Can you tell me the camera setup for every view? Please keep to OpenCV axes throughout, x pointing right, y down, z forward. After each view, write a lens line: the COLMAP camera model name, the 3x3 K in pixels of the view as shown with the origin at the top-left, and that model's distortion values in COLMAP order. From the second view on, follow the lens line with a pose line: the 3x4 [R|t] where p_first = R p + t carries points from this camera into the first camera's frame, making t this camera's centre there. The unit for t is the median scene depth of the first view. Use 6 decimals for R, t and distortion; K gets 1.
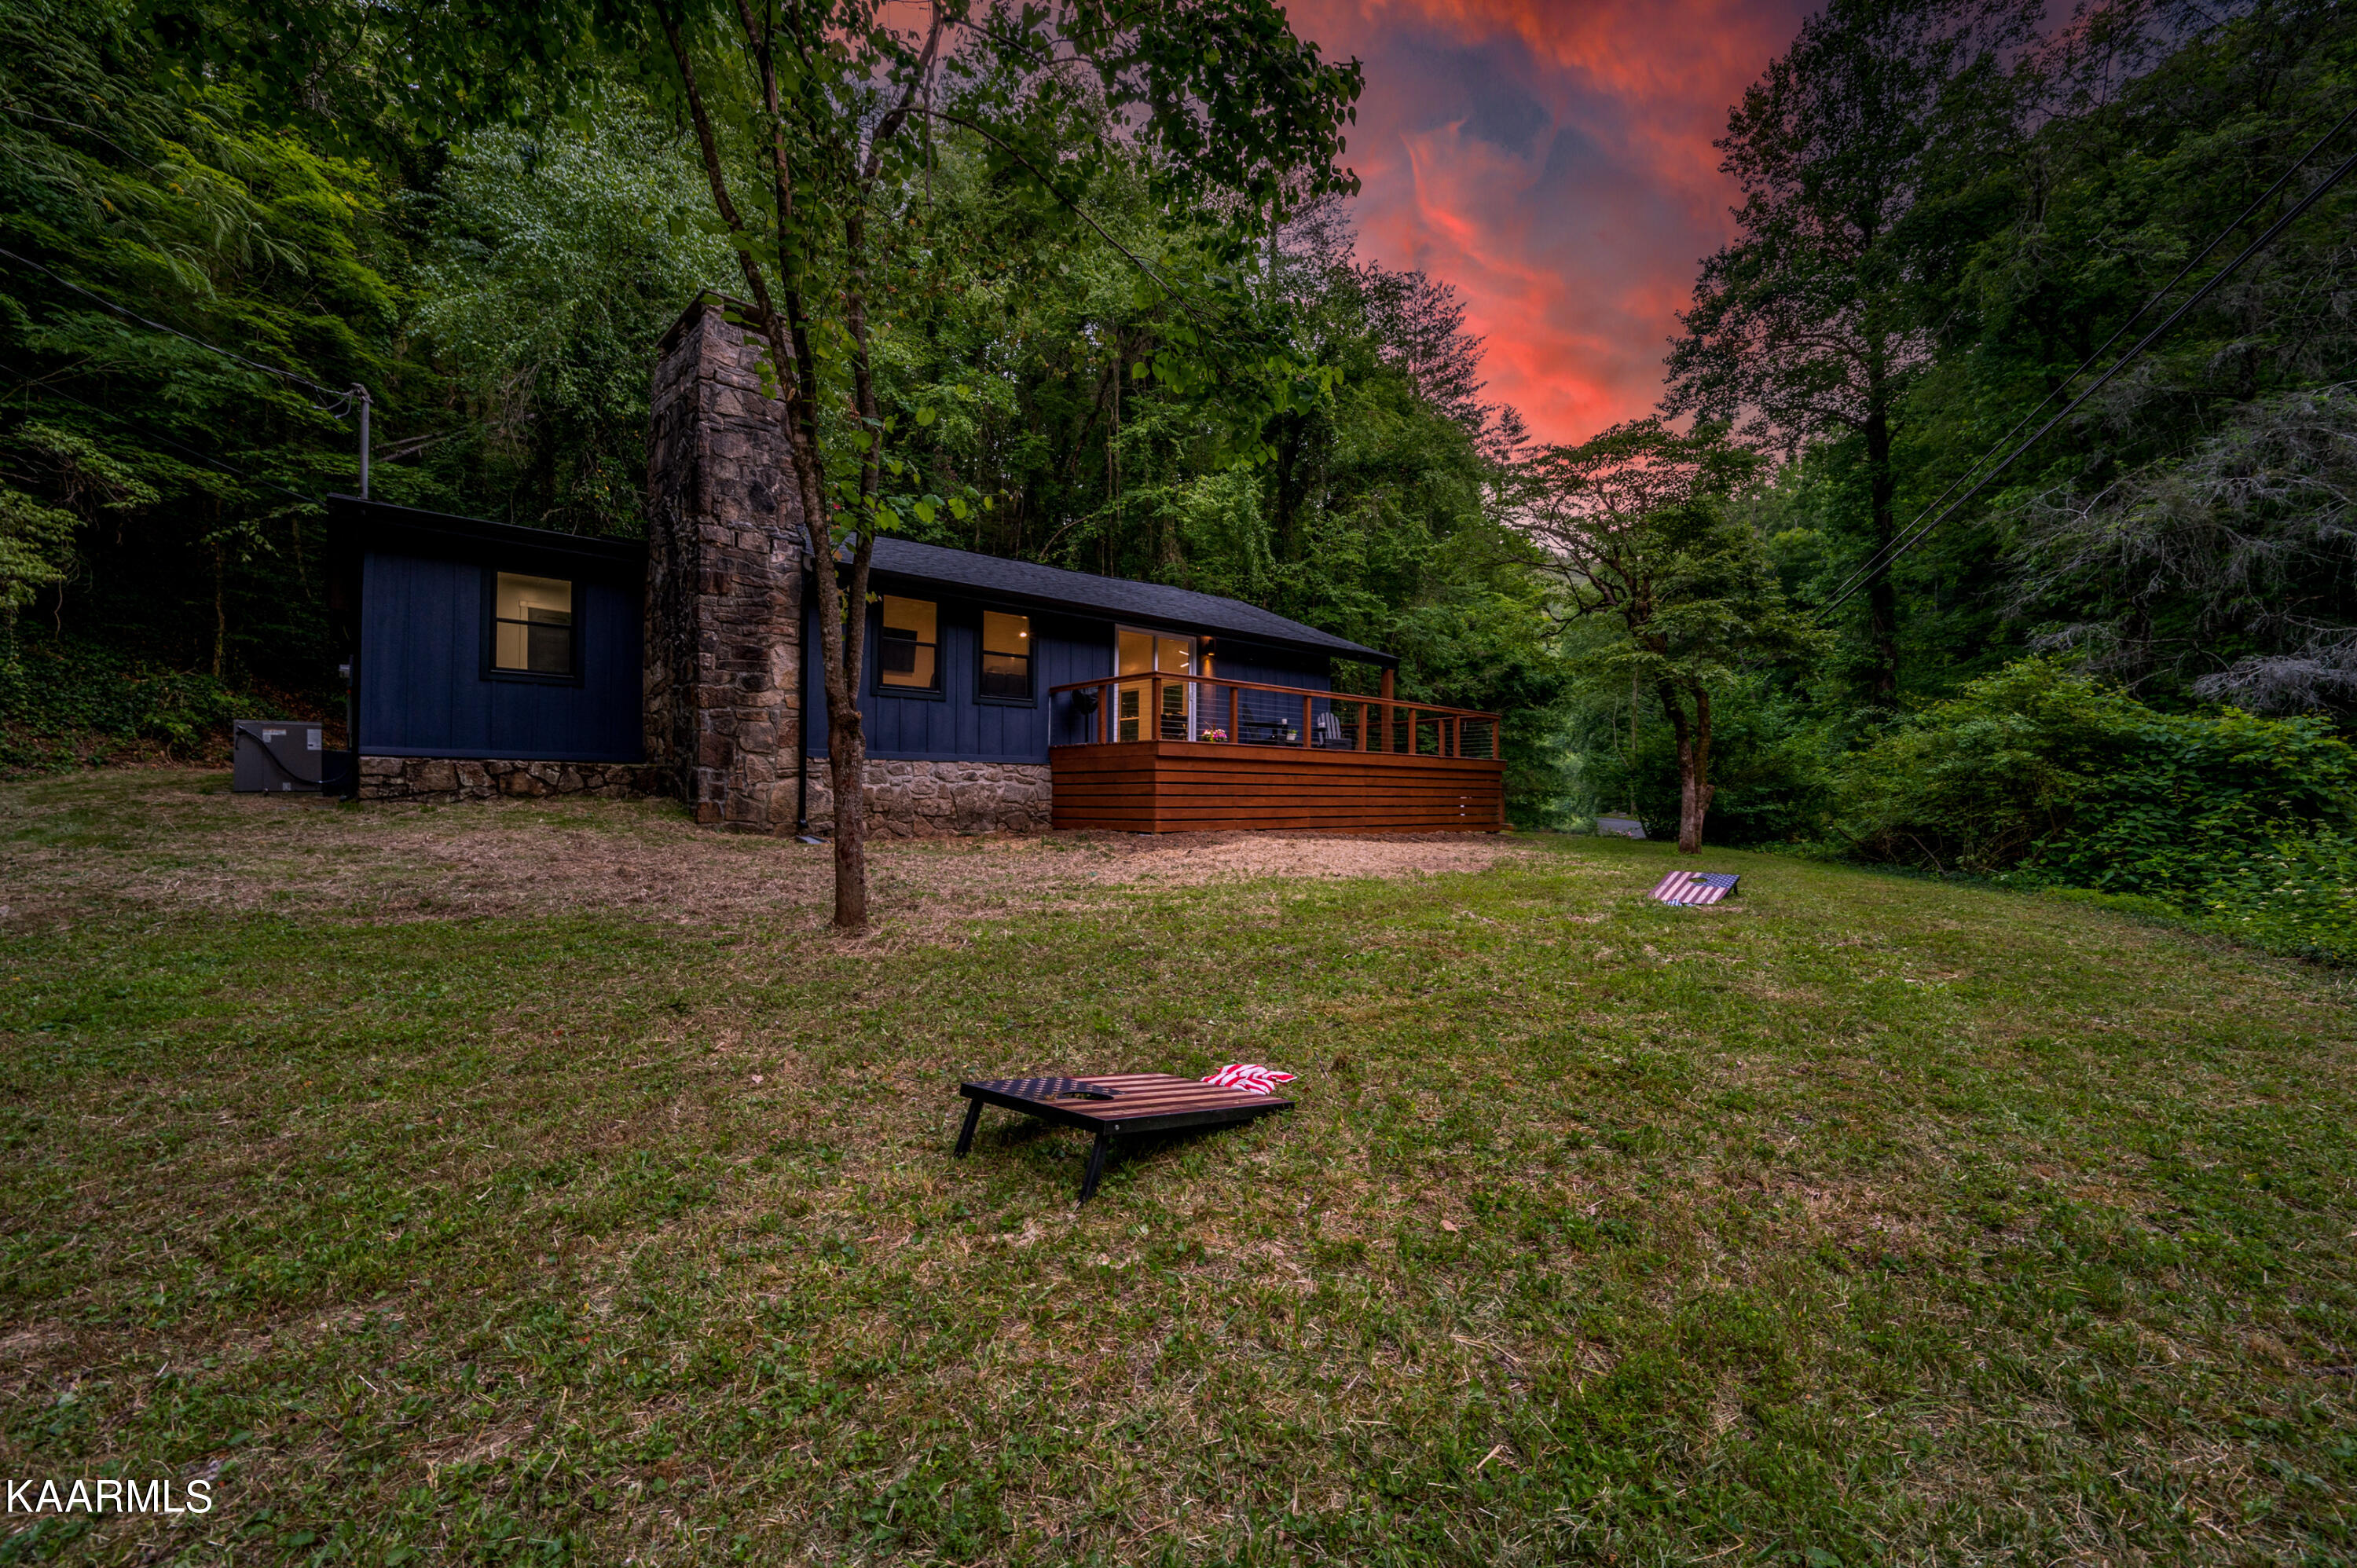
lens RADIAL K [[951.1, 0, 1176.3], [0, 951.1, 781.8], [0, 0, 1]] dist [-0.000214, 0.000172]
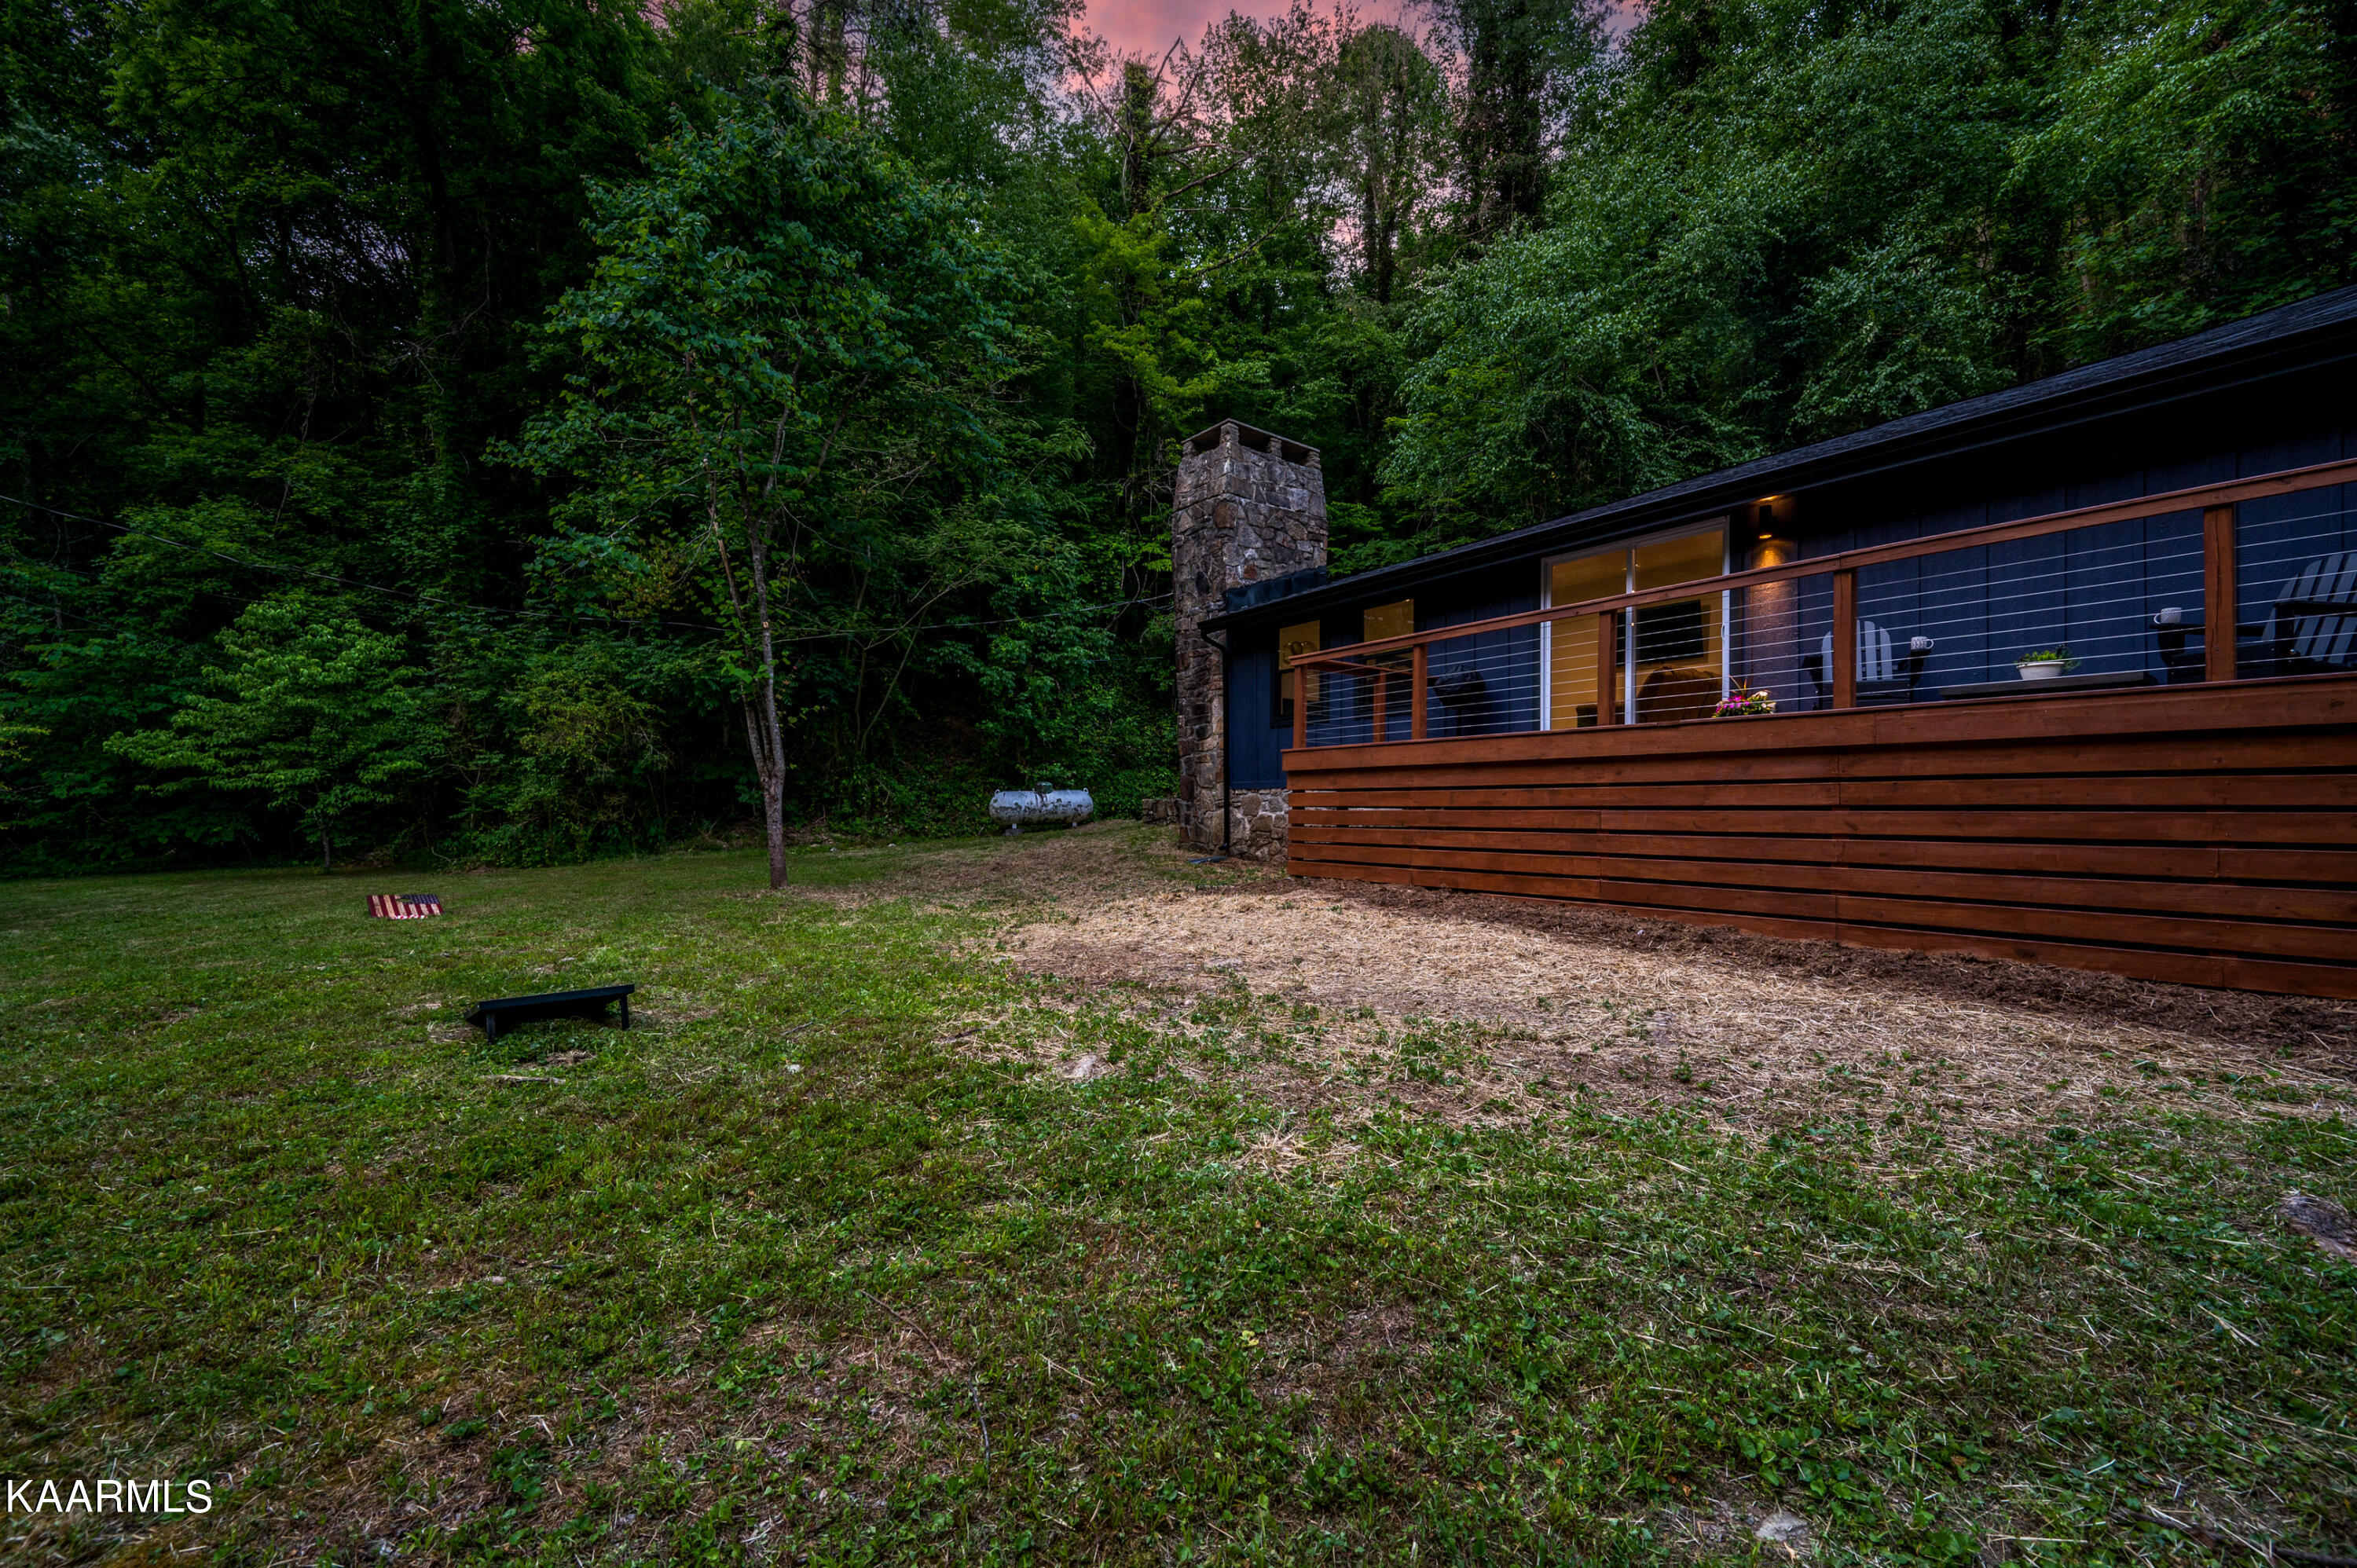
lens RADIAL K [[931.8, 0, 1177.5], [0, 931.8, 818.1], [0, 0, 1]] dist [-0.001519, -0.000075]
pose [[-0.108770, 0.000952, -0.994067, 0.763744], [0.009080, 0.999959, -0.000036, 0.008606], [0.994025, -0.009030, -0.108774, 1.071365]]
